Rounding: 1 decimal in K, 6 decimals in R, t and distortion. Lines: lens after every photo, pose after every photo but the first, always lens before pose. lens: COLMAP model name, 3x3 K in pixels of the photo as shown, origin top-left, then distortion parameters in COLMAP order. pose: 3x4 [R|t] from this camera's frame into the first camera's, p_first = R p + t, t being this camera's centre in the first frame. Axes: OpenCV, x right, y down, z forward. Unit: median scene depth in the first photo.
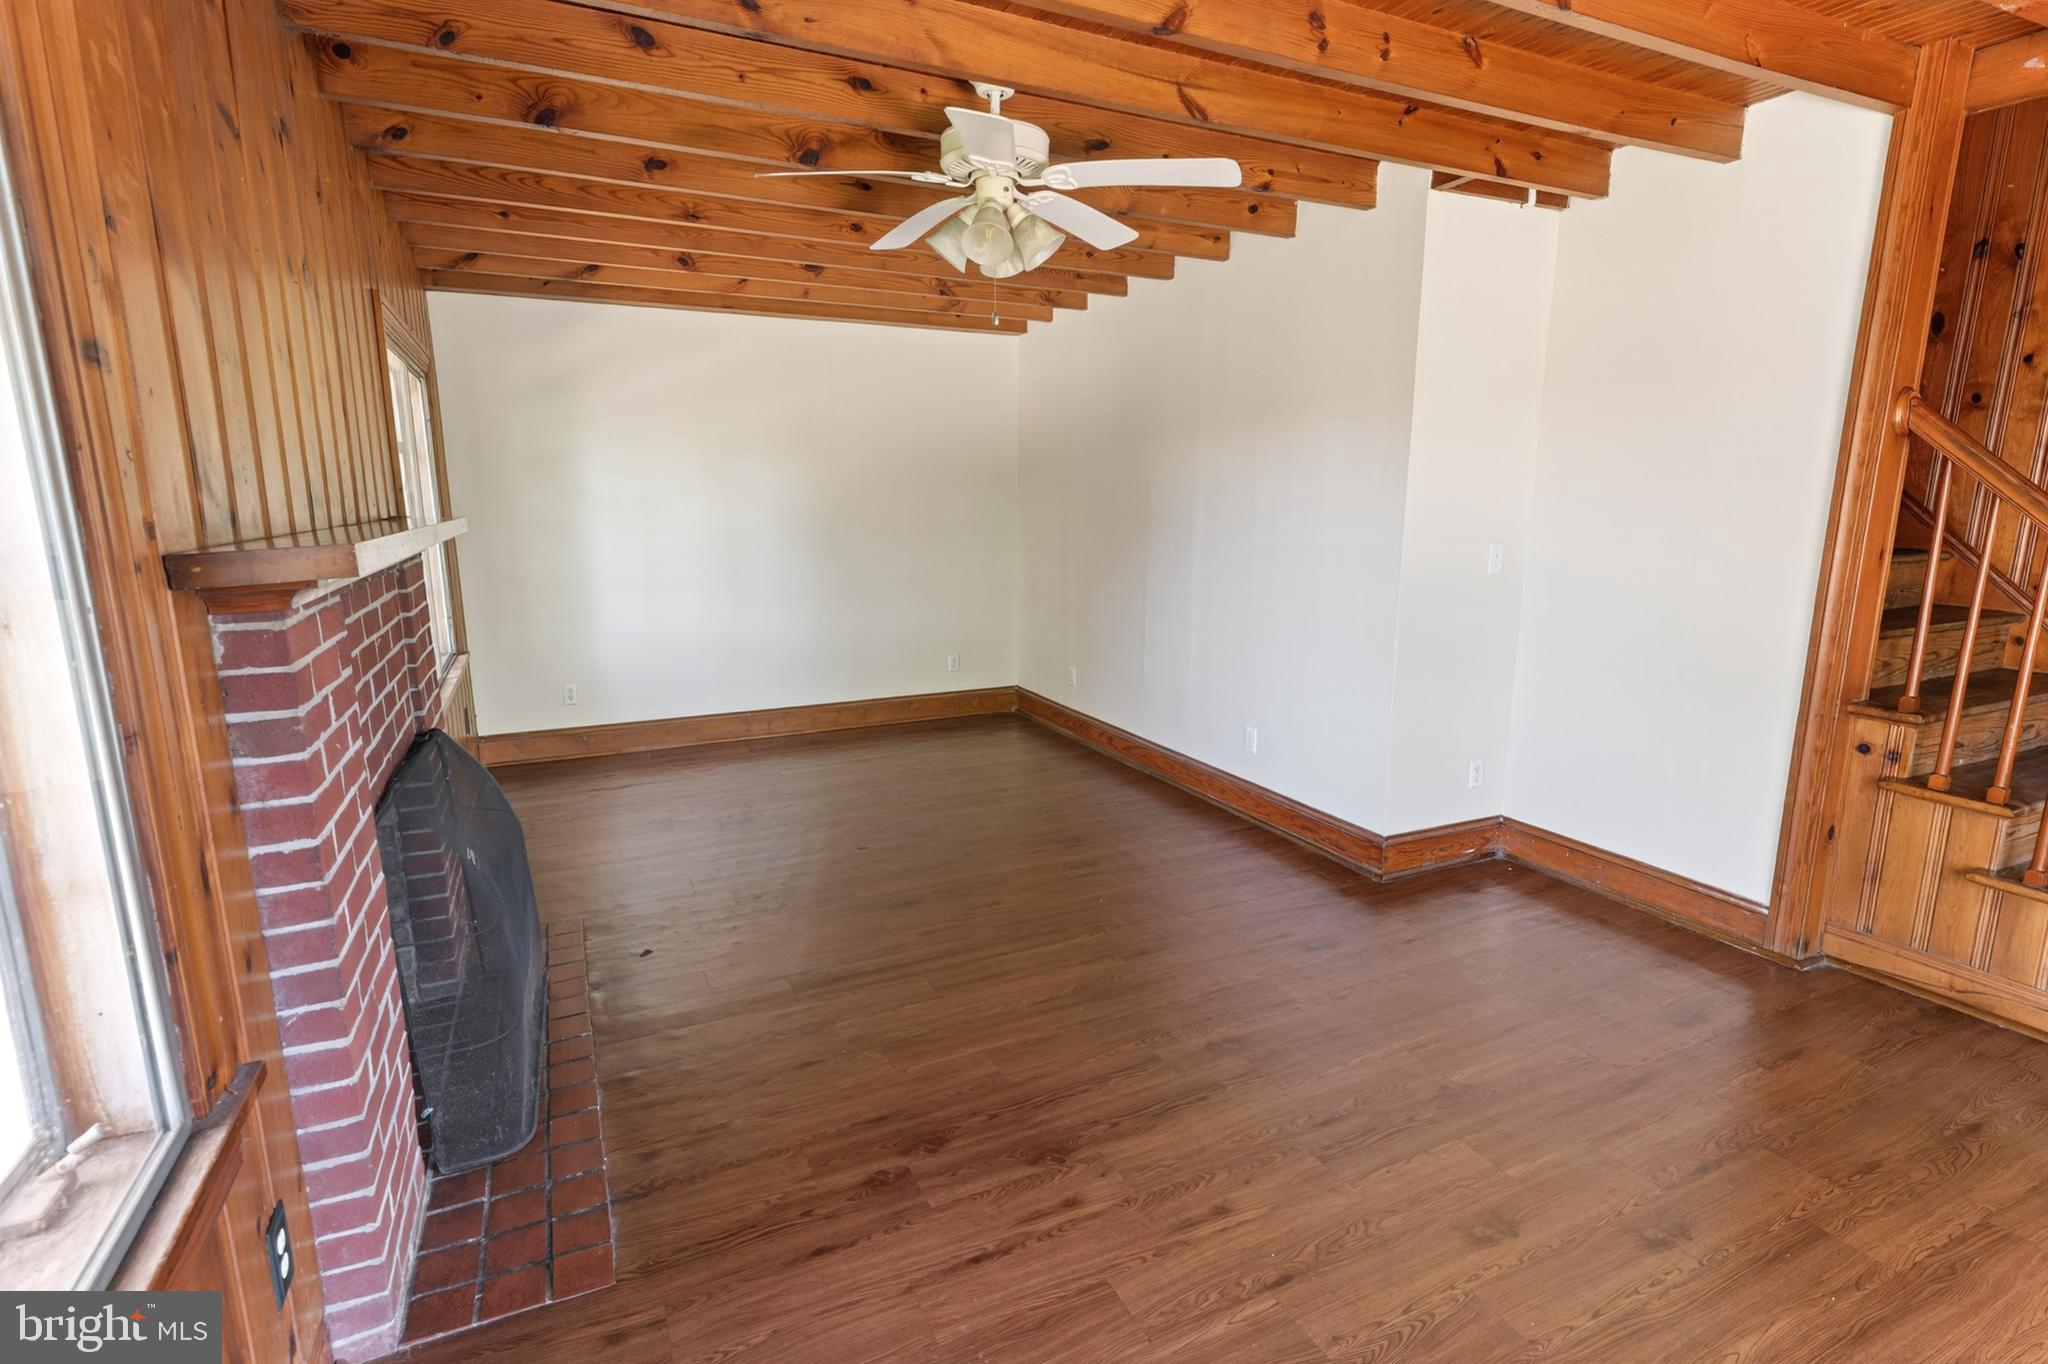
lens RADIAL K [[952.4, 0, 975.4], [0, 952.4, 676.0], [0, 0, 1]] dist [0.008689, 0.000183]
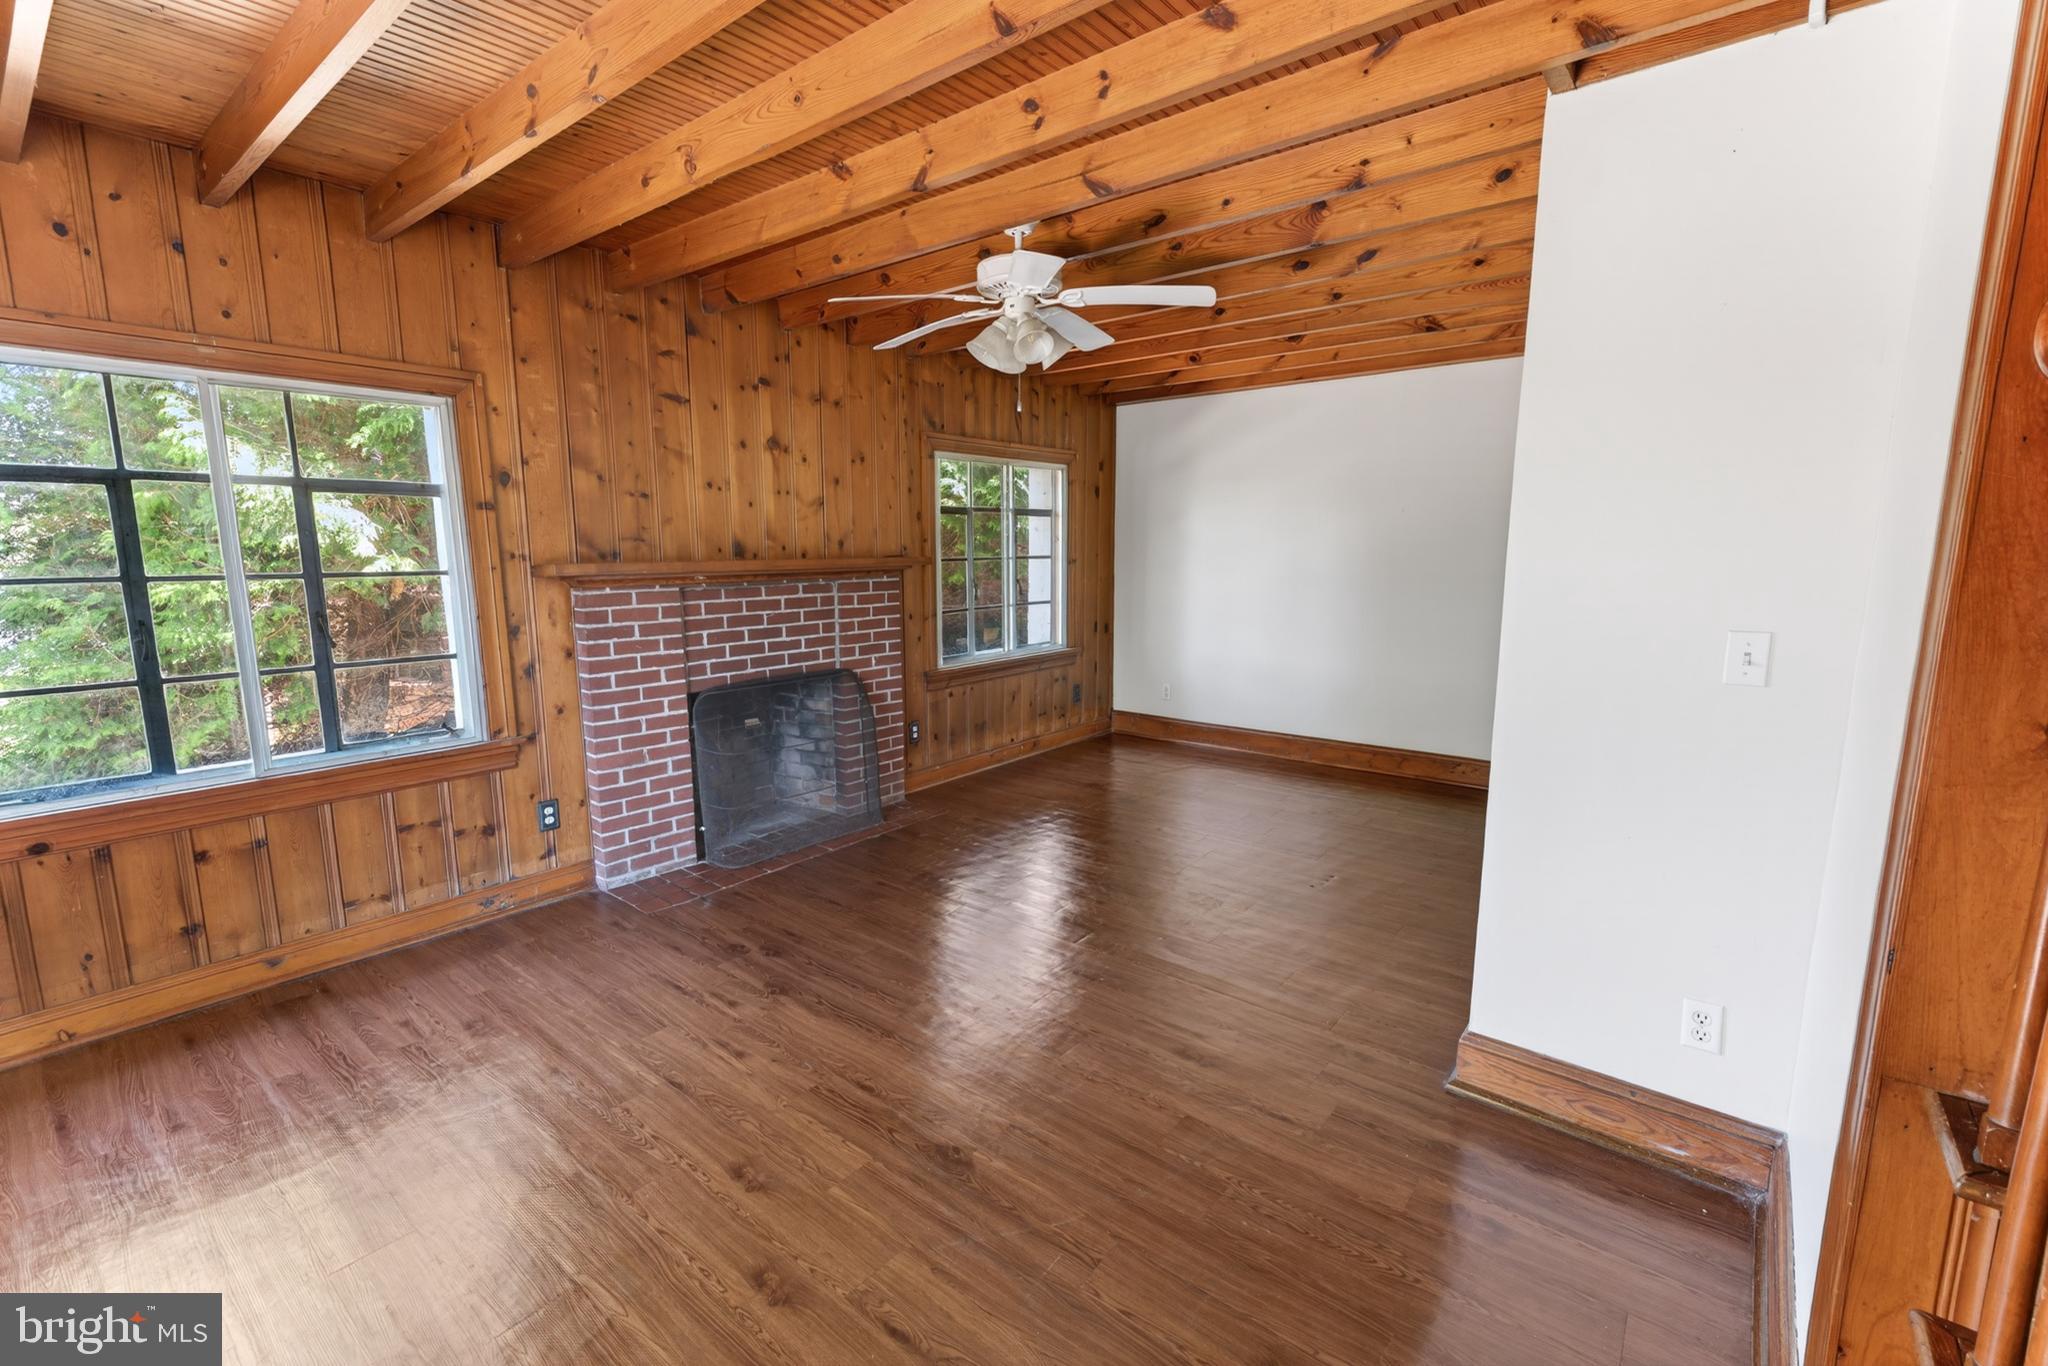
lens RADIAL K [[884.8, 0, 1054.2], [0, 884.8, 682.9], [0, 0, 1]] dist [0.001785, 0.000151]
pose [[0.450970, 0.141065, -0.881321, 1.397202], [-0.164089, 0.983704, 0.073489, -0.136429], [0.877326, 0.111473, 0.466769, 0.669915]]
